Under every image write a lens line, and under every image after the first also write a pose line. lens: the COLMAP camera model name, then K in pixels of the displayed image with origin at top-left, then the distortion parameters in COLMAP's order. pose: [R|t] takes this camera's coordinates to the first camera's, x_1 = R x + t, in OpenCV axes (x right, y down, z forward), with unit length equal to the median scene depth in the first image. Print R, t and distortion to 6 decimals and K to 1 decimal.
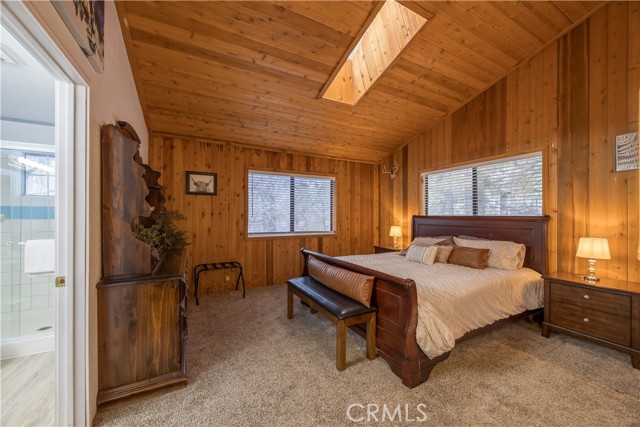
lens RADIAL K [[249.6, 0, 318.3], [0, 249.6, 214.2], [0, 0, 1]] dist [-0.000648, -0.000002]
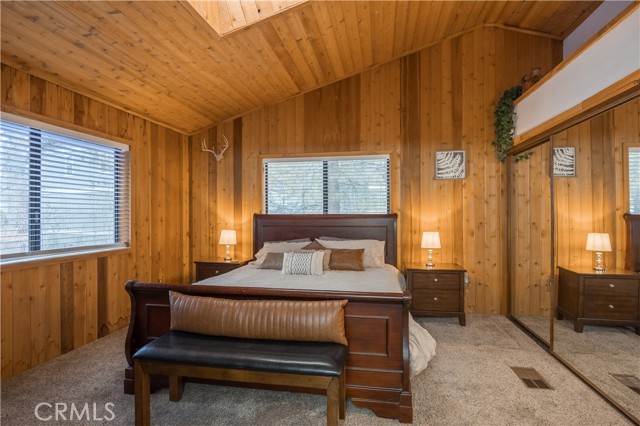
lens RADIAL K [[331.5, 0, 320.0], [0, 331.5, 213.0], [0, 0, 1]] dist [-0.002773, -0.000671]
pose [[0.600924, -0.001789, 0.799304, -0.359203], [-0.000213, 0.999997, 0.002399, -0.000724], [-0.799306, -0.001612, 0.600922, 0.303152]]
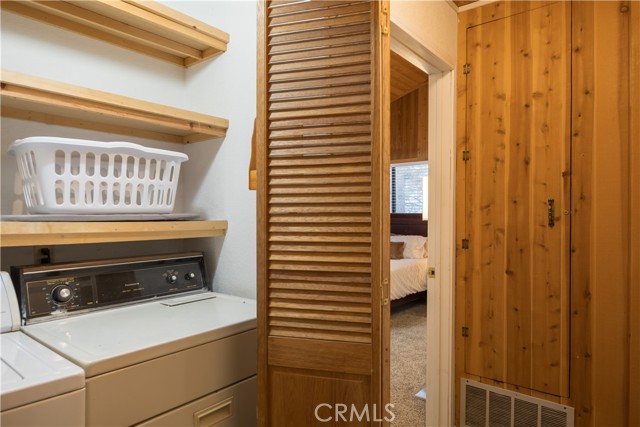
lens RADIAL K [[433.9, 0, 320.0], [0, 433.9, 213.5], [0, 0, 1]] dist [0.000179, -0.000025]
pose [[0.924861, -0.000706, 0.380304, -0.356742], [-0.002527, 0.999965, 0.008002, -0.006513], [-0.380296, -0.008362, 0.924827, -0.576732]]
